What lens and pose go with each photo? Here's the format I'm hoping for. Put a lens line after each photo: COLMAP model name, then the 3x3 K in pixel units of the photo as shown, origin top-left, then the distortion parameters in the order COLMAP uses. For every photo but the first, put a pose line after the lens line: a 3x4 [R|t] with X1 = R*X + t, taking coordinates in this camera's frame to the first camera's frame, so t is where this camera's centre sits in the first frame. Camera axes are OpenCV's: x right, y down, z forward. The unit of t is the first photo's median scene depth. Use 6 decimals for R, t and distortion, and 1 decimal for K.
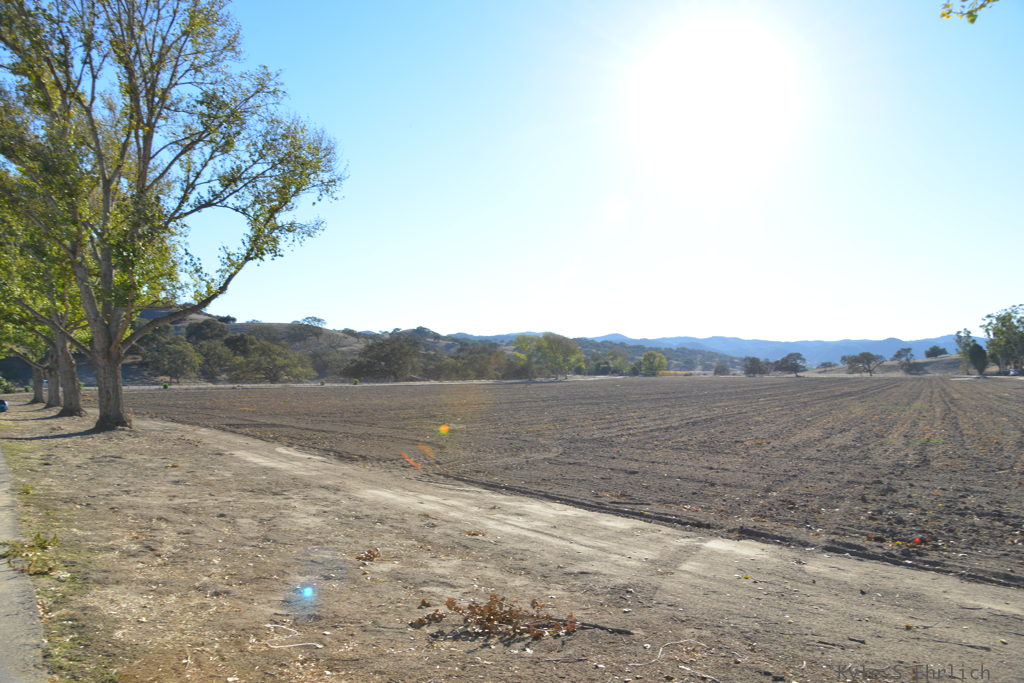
lens RADIAL K [[742.3, 0, 513.3], [0, 742.3, 343.0], [0, 0, 1]] dist [-0.091641, 0.075186]
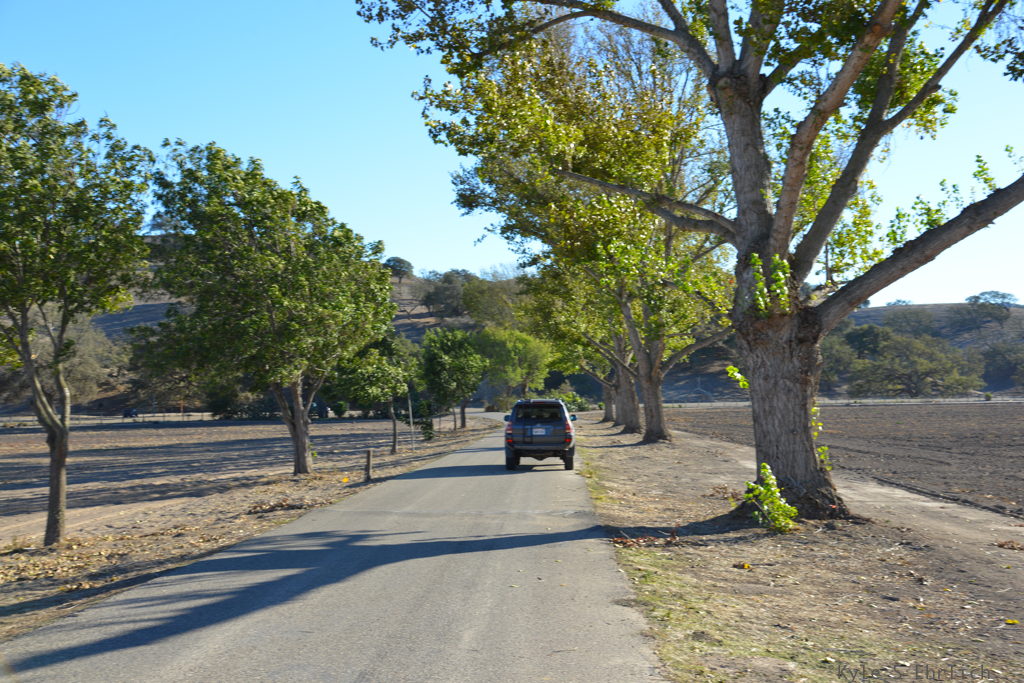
lens RADIAL K [[1127.4, 0, 512.0], [0, 1127.4, 341.5], [0, 0, 1]] dist [0.081411, 0.170533]
pose [[0.782465, -0.034481, -0.621739, 0.359153], [0.038458, 0.999236, -0.007017, -0.035229], [0.621505, -0.018420, 0.783193, -0.504168]]
